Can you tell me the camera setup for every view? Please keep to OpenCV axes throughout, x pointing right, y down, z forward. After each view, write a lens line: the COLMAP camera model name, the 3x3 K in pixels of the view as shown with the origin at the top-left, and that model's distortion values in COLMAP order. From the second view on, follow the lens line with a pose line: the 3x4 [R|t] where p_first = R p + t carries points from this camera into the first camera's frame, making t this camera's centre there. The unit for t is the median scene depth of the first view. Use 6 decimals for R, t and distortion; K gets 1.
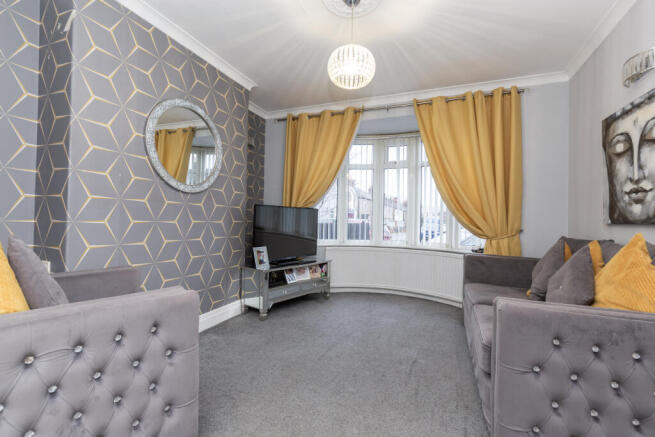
lens RADIAL K [[283.4, 0, 331.3], [0, 283.4, 215.7], [0, 0, 1]] dist [0.002098, 0.000643]
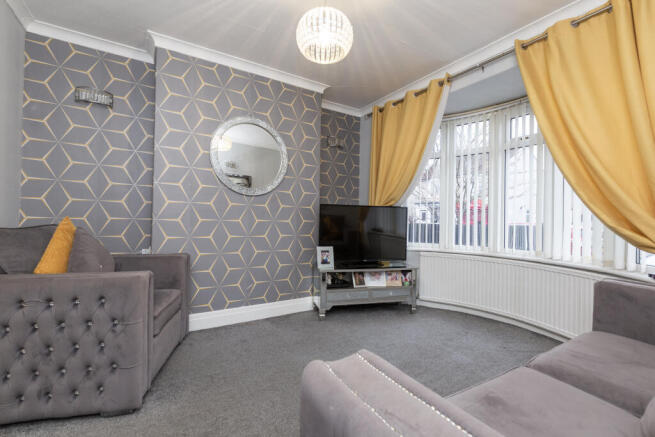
lens RADIAL K [[283.4, 0, 331.3], [0, 283.4, 215.7], [0, 0, 1]] dist [0.002098, 0.000643]
pose [[0.804550, -0.008686, -0.593821, 0.367174], [0.004876, 0.999956, -0.008019, 0.009961], [0.593865, 0.003556, 0.804557, 0.213796]]
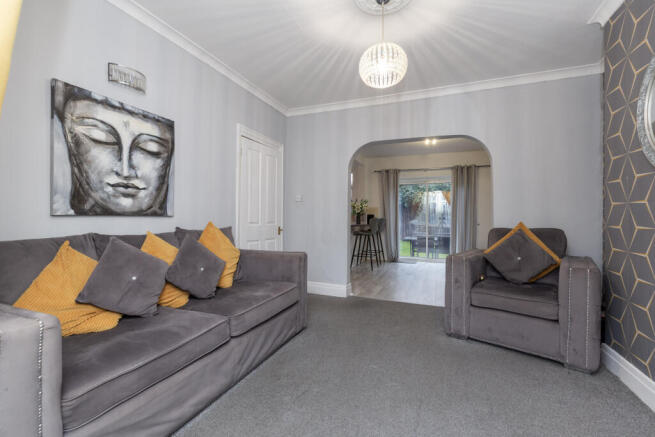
lens RADIAL K [[283.4, 0, 331.3], [0, 283.4, 215.7], [0, 0, 1]] dist [0.002098, 0.000643]
pose [[-0.999615, -0.027373, -0.004620, 0.155746], [-0.027286, 0.999469, -0.017831, 0.017762], [0.005106, -0.017698, -0.999830, 1.290912]]
